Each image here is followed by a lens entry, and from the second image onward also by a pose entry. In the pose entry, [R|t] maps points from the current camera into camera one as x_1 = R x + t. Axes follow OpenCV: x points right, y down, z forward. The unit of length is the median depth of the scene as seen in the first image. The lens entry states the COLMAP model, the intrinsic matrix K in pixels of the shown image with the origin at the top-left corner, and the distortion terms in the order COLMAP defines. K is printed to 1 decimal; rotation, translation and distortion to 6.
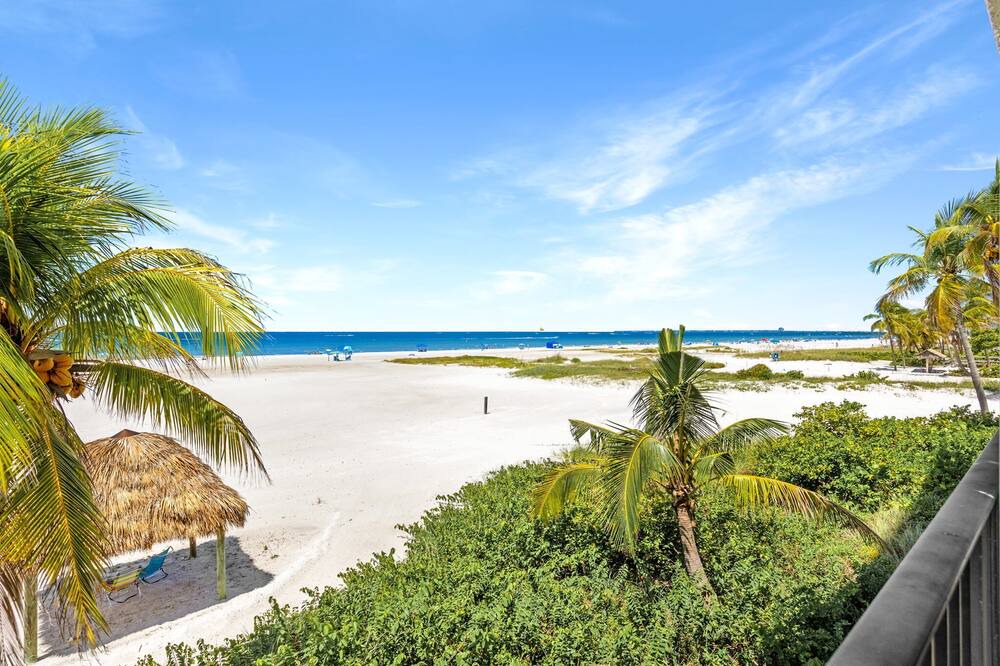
lens RADIAL K [[494.9, 0, 500.0], [0, 494.9, 333.0], [0, 0, 1]] dist [0.003035, 0.000318]
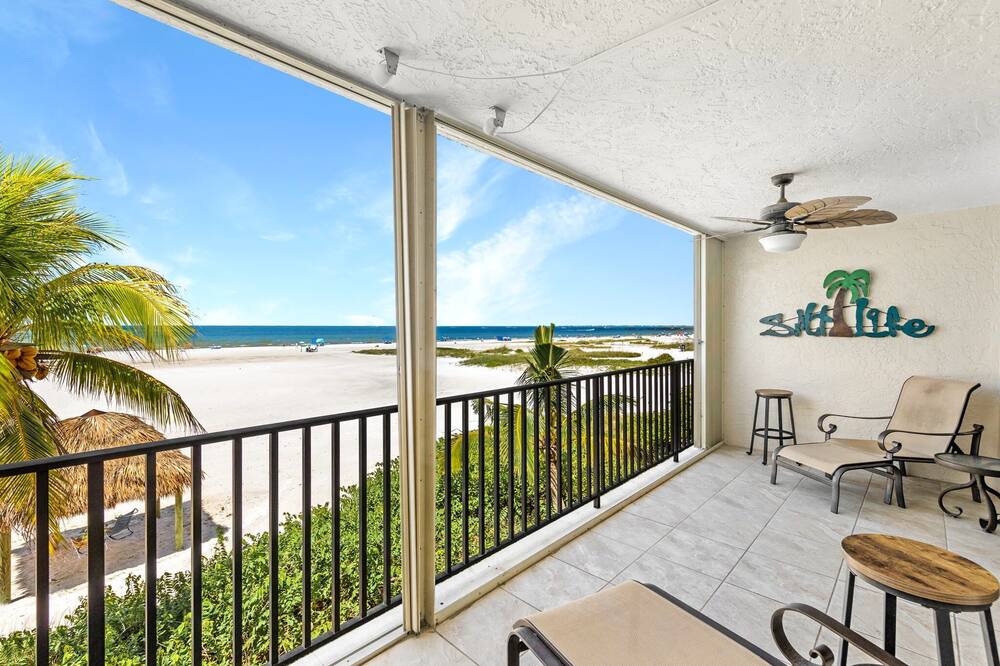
lens RADIAL K [[435.8, 0, 502.5], [0, 435.8, 326.3], [0, 0, 1]] dist [0.002161, 0.000593]
pose [[0.996302, 0.002080, 0.085891, 0.138191], [-0.001922, 0.999996, -0.001929, -0.004939], [-0.085894, 0.001757, 0.996303, -0.134579]]
